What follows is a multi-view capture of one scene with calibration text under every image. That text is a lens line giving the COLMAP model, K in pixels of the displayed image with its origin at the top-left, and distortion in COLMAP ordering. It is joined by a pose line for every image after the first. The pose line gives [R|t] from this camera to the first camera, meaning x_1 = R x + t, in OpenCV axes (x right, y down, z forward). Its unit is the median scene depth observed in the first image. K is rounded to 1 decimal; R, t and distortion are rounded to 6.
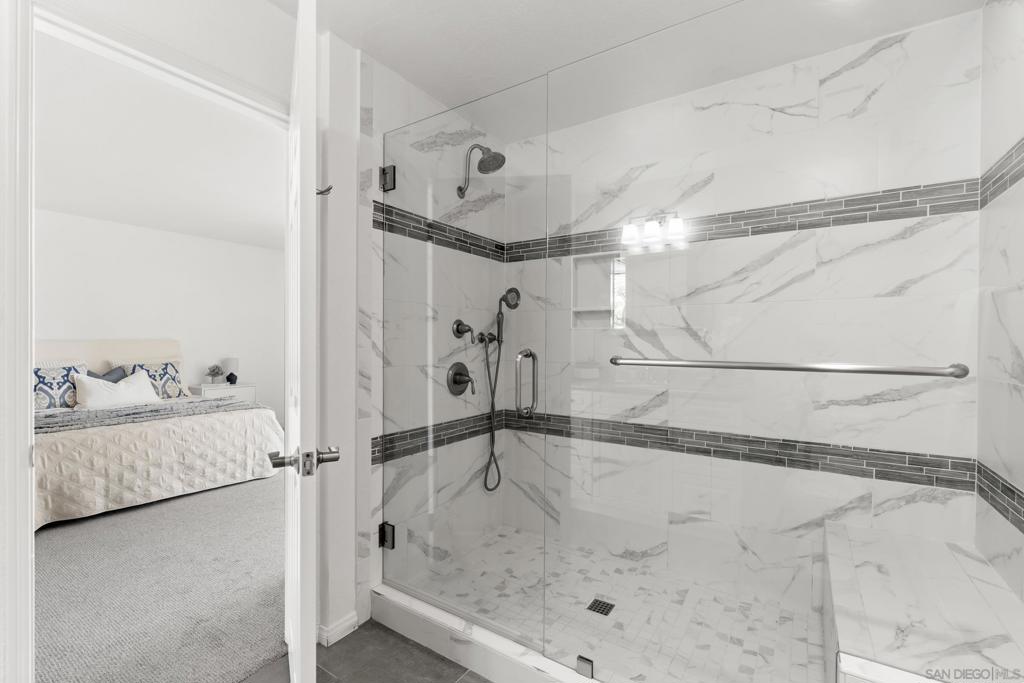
lens RADIAL K [[451.5, 0, 513.6], [0, 451.5, 339.7], [0, 0, 1]] dist [-0.019855, -0.000214]
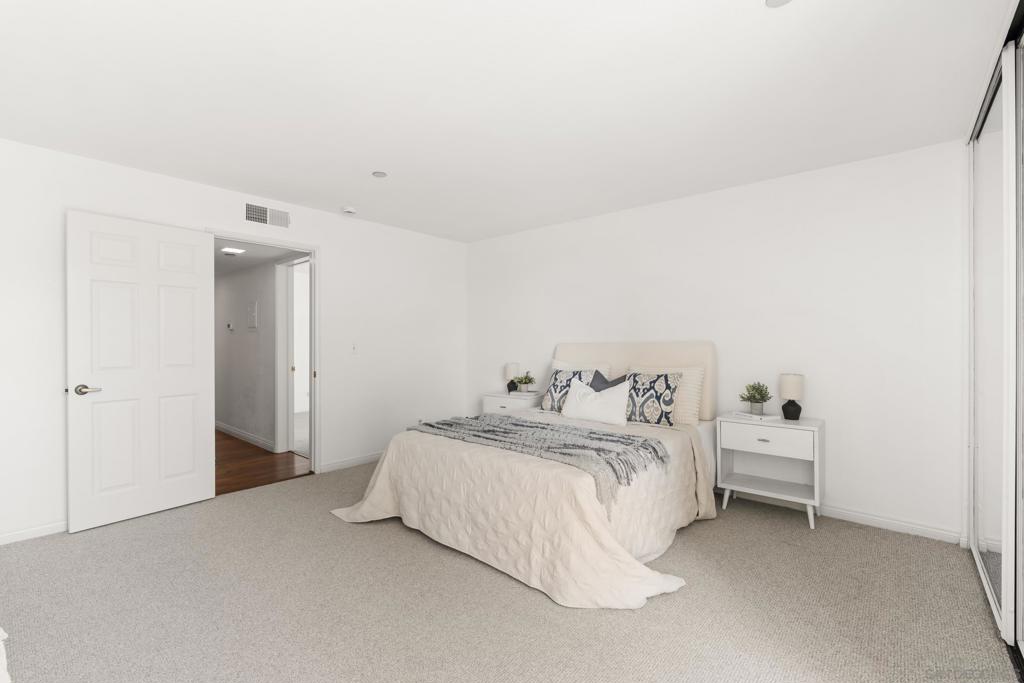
lens RADIAL K [[451.5, 0, 513.8], [0, 451.5, 347.0], [0, 0, 1]] dist [-0.019855, -0.000214]
pose [[-0.113336, -0.009419, -0.993512, -0.034043], [-0.008912, 0.999924, -0.008463, 0.020343], [0.993517, 0.007895, -0.113411, 1.013112]]
